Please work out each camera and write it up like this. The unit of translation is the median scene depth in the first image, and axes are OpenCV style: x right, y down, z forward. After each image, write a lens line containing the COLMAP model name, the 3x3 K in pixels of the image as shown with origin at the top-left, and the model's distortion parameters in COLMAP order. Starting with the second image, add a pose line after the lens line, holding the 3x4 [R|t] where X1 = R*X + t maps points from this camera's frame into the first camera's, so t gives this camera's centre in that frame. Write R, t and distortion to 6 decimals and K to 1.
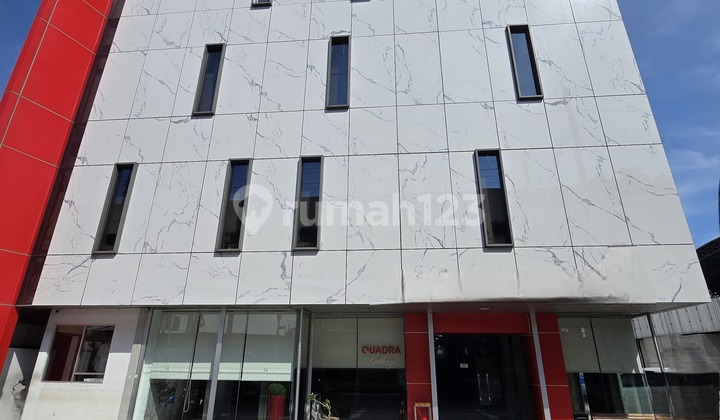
lens RADIAL K [[397.3, 0, 360.0], [0, 397.3, 210.0], [0, 0, 1]] dist [-0.000047, 0.000345]
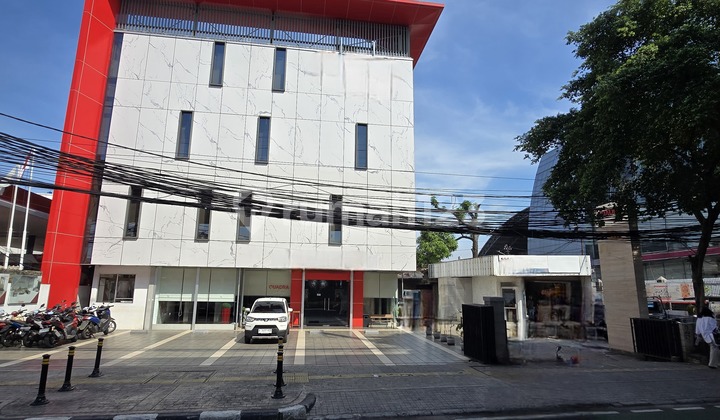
lens RADIAL K [[397.3, 0, 360.0], [0, 397.3, 210.0], [0, 0, 1]] dist [-0.000047, 0.000345]
pose [[0.974634, 0.046897, 0.218836, -0.005809], [-0.084233, 0.982767, 0.164543, -0.419967], [-0.207348, -0.178802, 0.961788, -1.002133]]
